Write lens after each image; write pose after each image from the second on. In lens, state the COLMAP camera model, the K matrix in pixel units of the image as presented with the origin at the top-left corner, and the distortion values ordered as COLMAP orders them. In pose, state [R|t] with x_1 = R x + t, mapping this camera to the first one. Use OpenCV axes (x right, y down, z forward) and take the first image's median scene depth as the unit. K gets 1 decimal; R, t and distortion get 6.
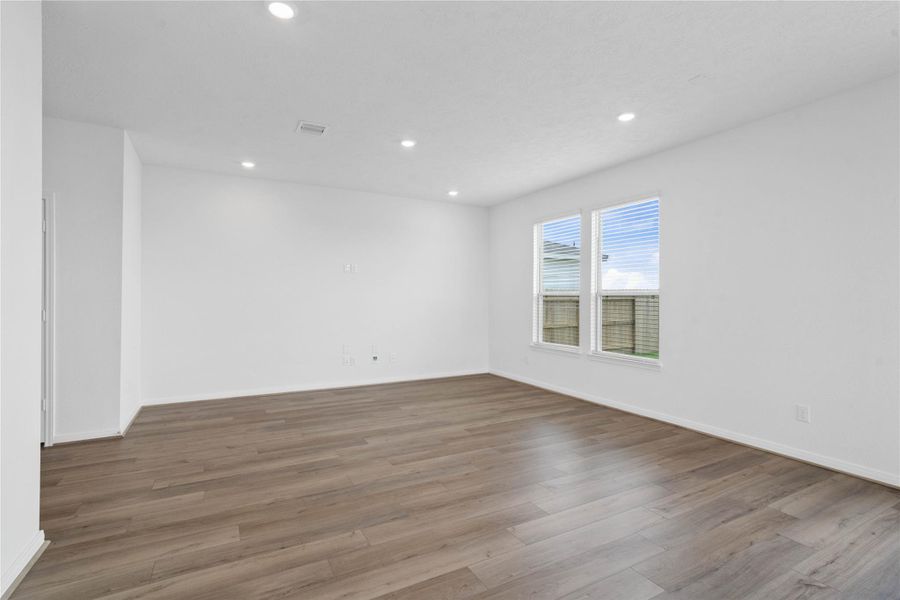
lens RADIAL K [[426.4, 0, 446.7], [0, 426.4, 298.9], [0, 0, 1]] dist [-0.006988, 0.000998]
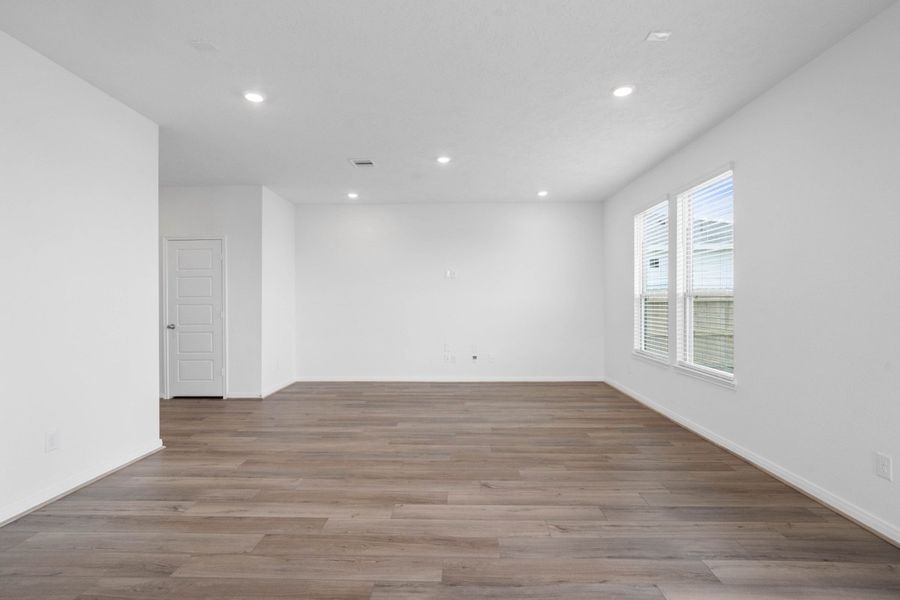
lens RADIAL K [[430.5, 0, 444.4], [0, 430.5, 307.0], [0, 0, 1]] dist [-0.007074, -0.000258]
pose [[0.863703, -0.002340, -0.503995, 0.487910], [0.008513, 0.999914, 0.009947, 0.002454], [0.503929, -0.012882, 0.863649, 0.048638]]
